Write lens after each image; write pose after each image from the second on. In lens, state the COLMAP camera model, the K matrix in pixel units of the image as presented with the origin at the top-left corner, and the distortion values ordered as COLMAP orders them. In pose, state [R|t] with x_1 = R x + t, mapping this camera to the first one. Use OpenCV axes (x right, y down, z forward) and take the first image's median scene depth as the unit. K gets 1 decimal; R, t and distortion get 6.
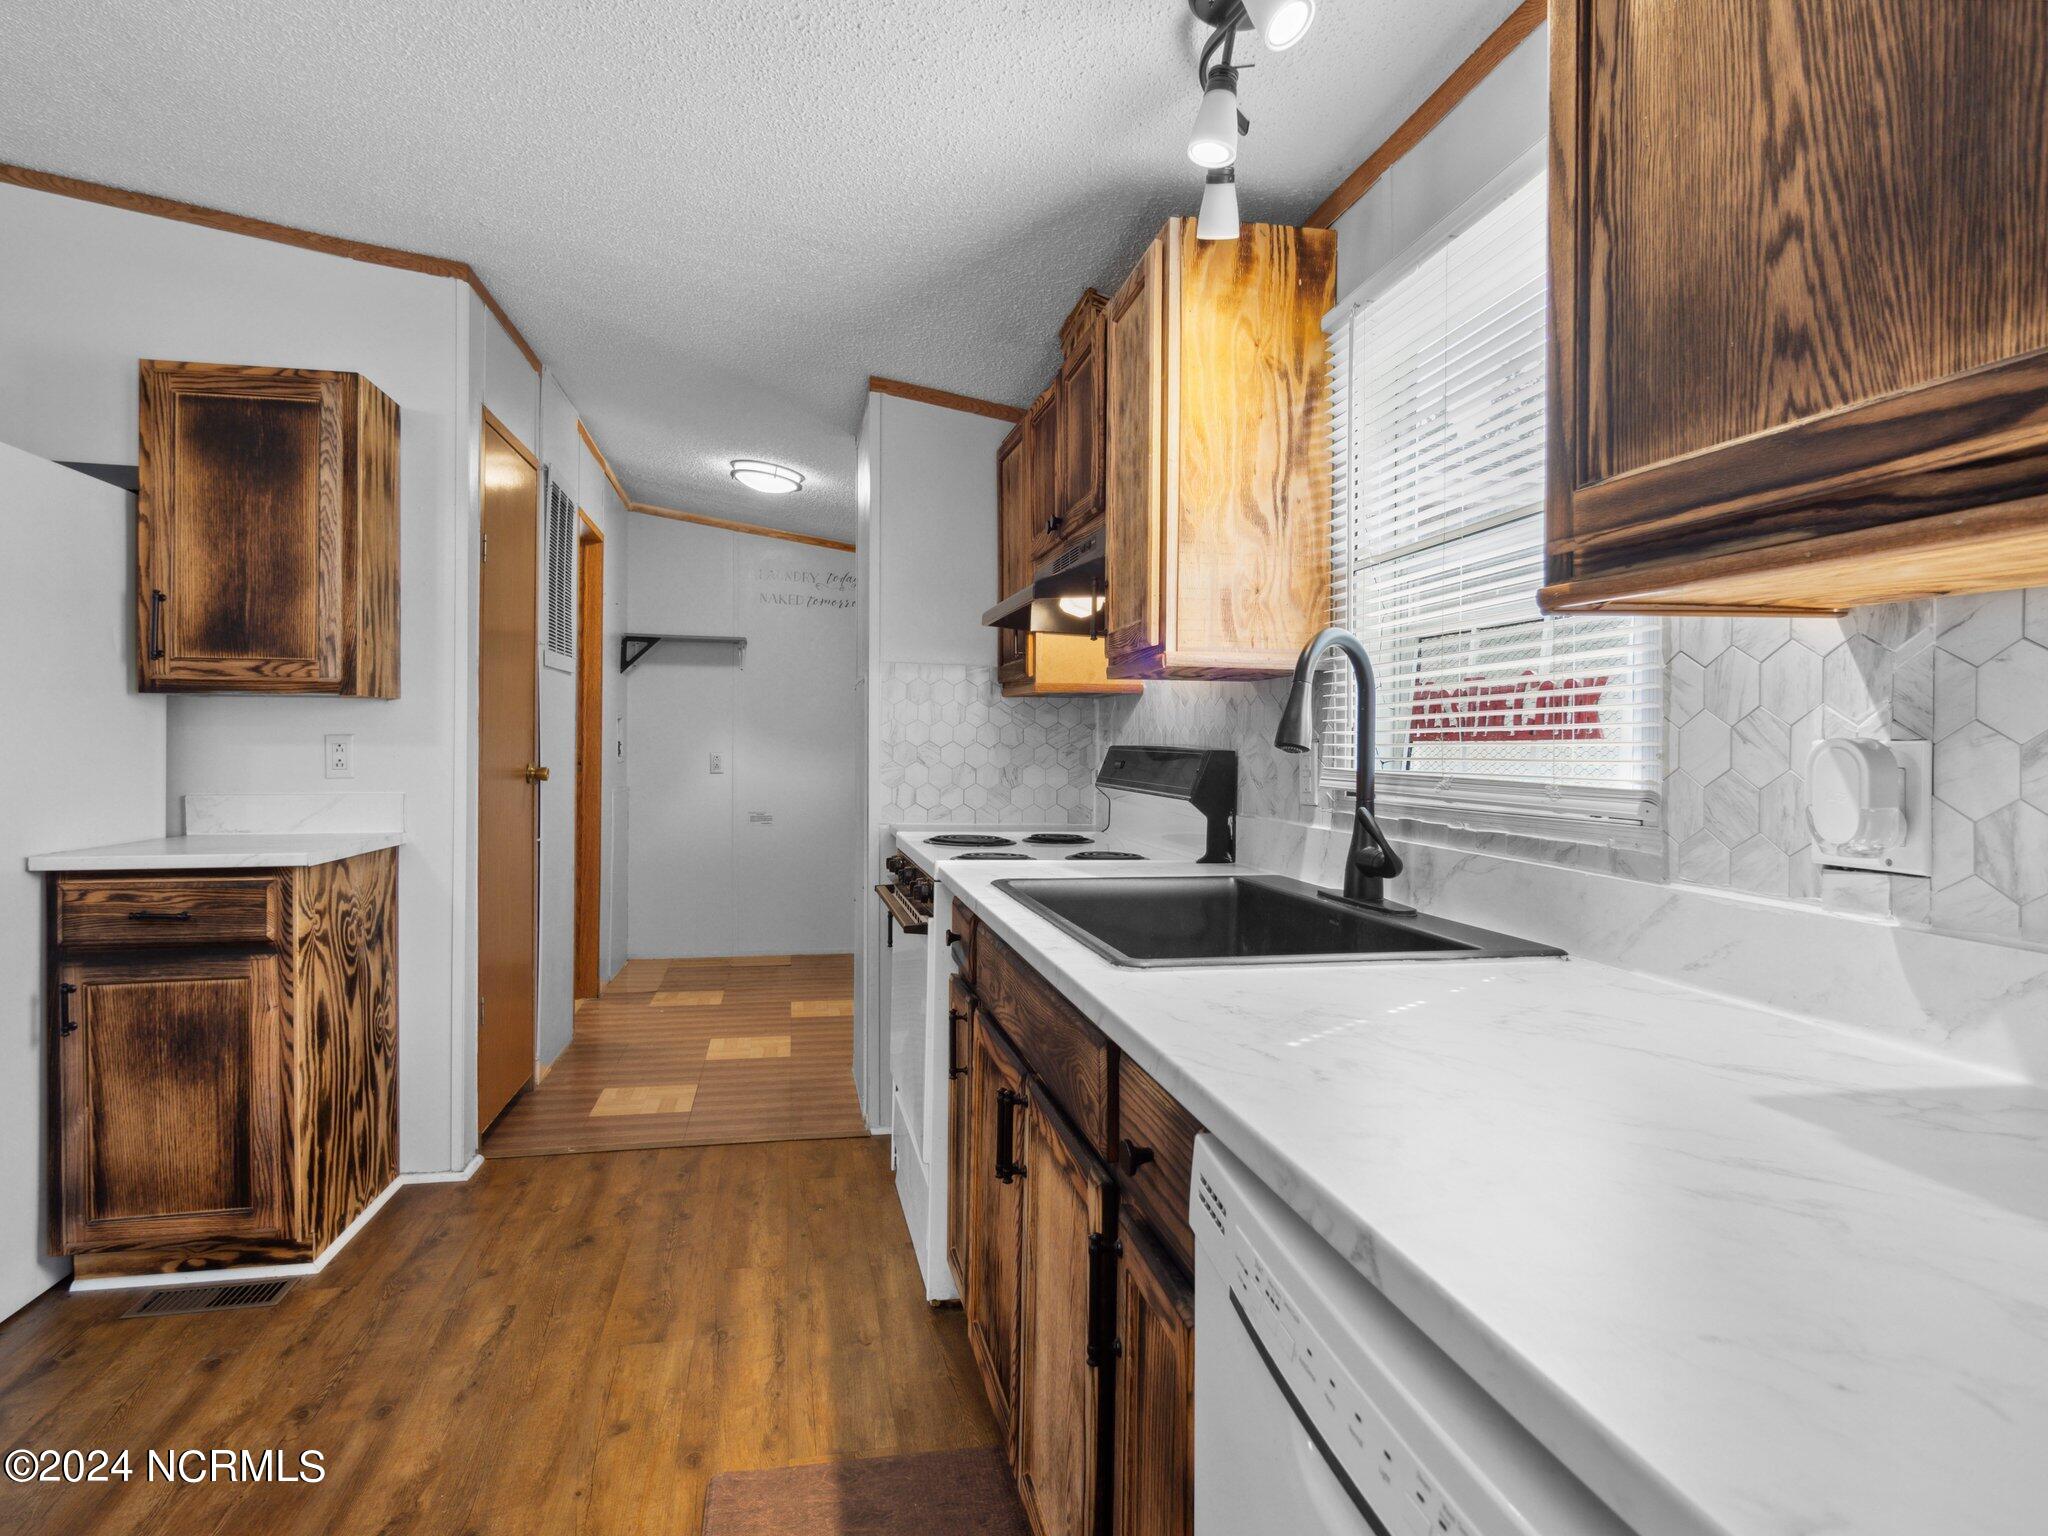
lens RADIAL K [[1203.9, 0, 1020.2], [0, 1203.9, 744.4], [0, 0, 1]] dist [0.001676, 0.000705]
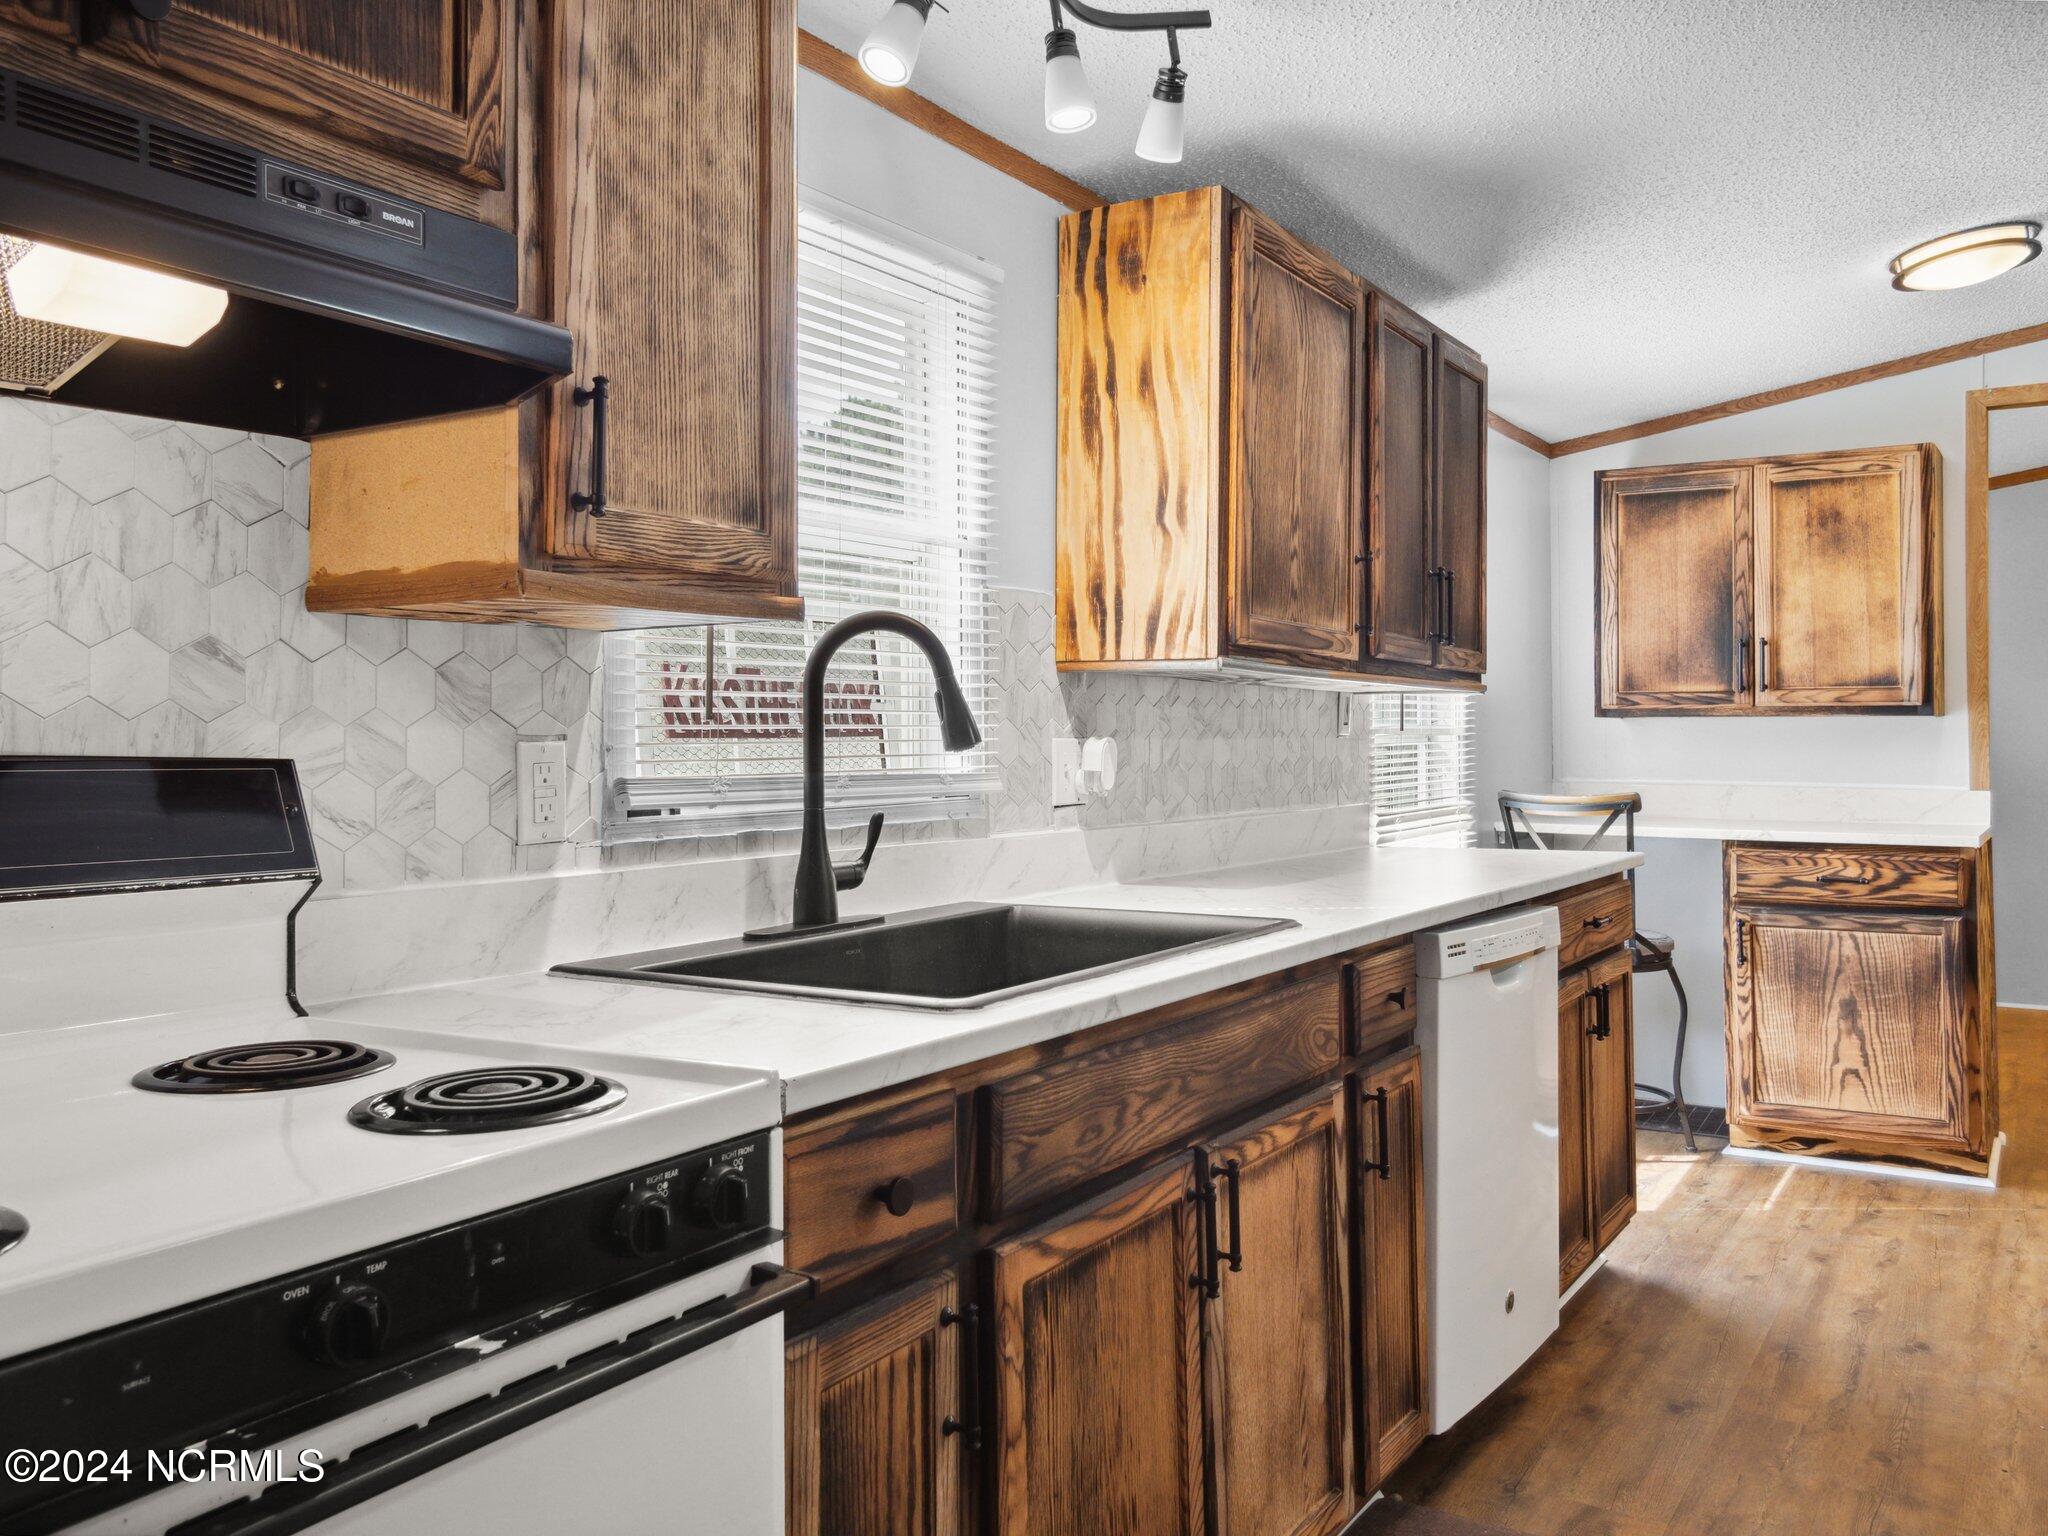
lens RADIAL K [[1675.3, 0, 1021.7], [0, 1675.3, 718.2], [0, 0, 1]] dist [-0.002311, -0.004033]
pose [[-0.717415, 0.006601, 0.696615, -0.717474], [0.001294, 0.999966, -0.008144, -0.009070], [-0.696645, -0.004941, -0.717399, 1.906822]]
